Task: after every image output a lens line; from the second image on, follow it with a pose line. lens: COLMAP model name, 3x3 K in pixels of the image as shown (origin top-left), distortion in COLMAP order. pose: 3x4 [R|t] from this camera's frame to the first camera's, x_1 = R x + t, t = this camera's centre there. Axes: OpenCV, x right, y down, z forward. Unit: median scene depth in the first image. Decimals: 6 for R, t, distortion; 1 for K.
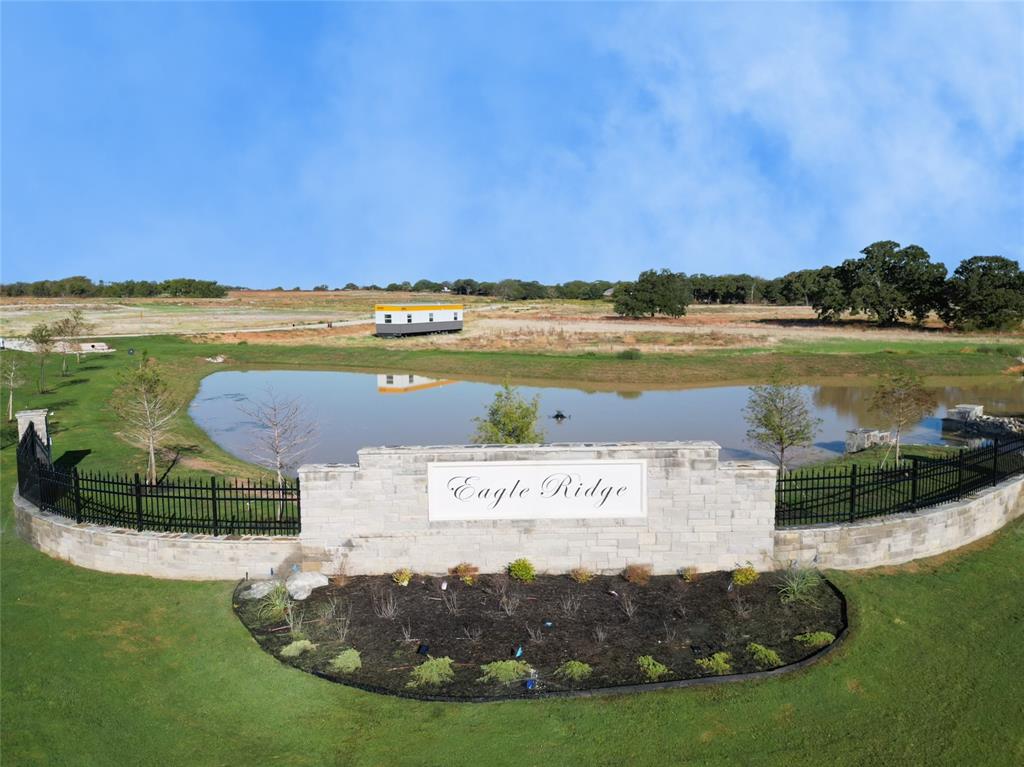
lens RADIAL K [[776.4, 0, 512.0], [0, 776.4, 383.5], [0, 0, 1]] dist [0.132960, -0.214762]
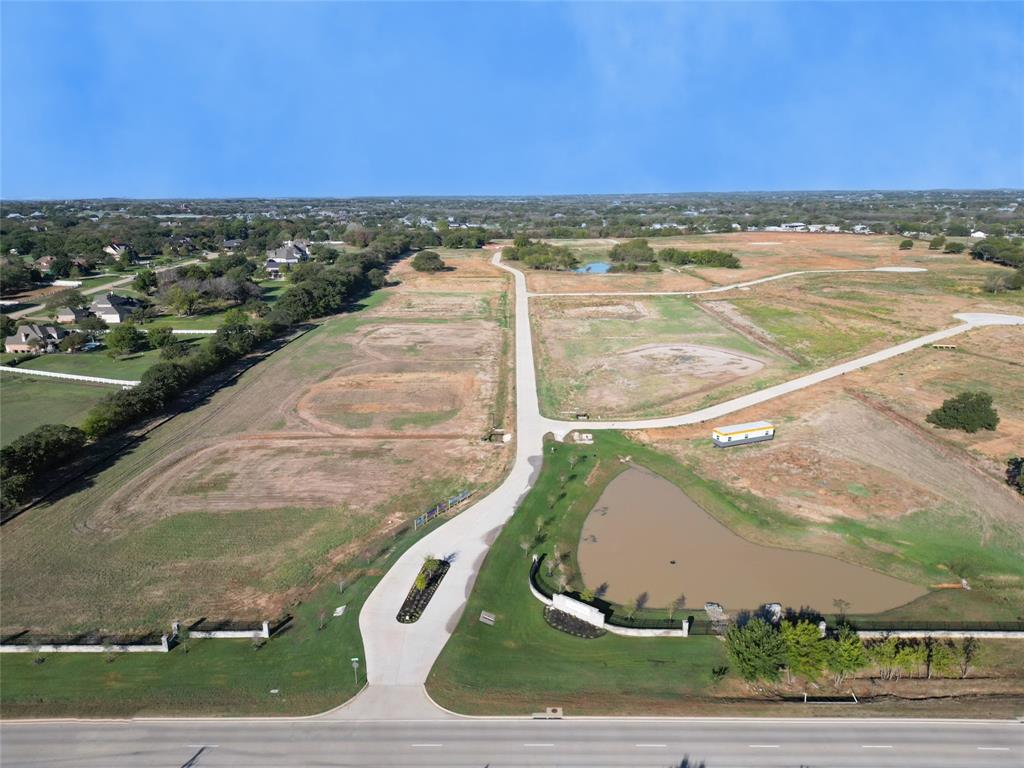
lens RADIAL K [[730.5, 0, 512.0], [0, 730.5, 384.0], [0, 0, 1]] dist [0.081390, -0.088944]
pose [[0.754082, 0.148534, -0.639764, 3.851084], [-0.049891, 0.984232, 0.169702, -3.214635], [0.654883, -0.096051, 0.749602, -4.631138]]
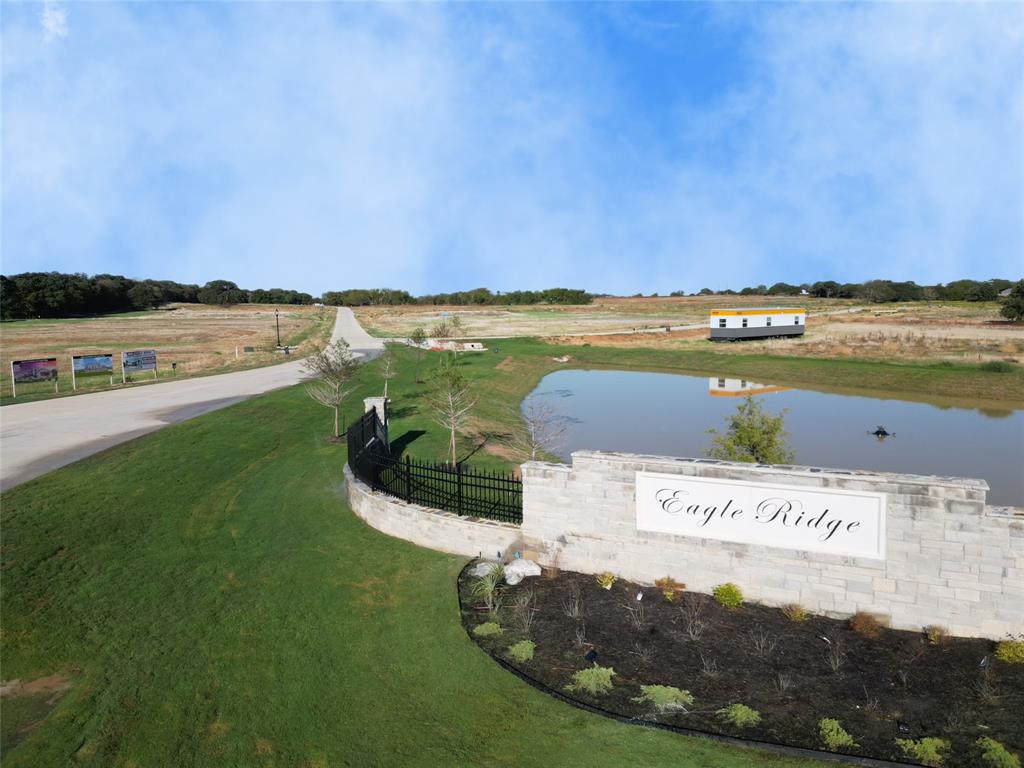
lens RADIAL K [[730.5, 0, 512.0], [0, 730.5, 384.0], [0, 0, 1]] dist [0.081390, -0.088944]
pose [[0.888930, 0.044400, -0.455885, 0.172087], [-0.043742, 0.998971, 0.011999, -0.014682], [0.455949, 0.009275, 0.889958, 0.084834]]
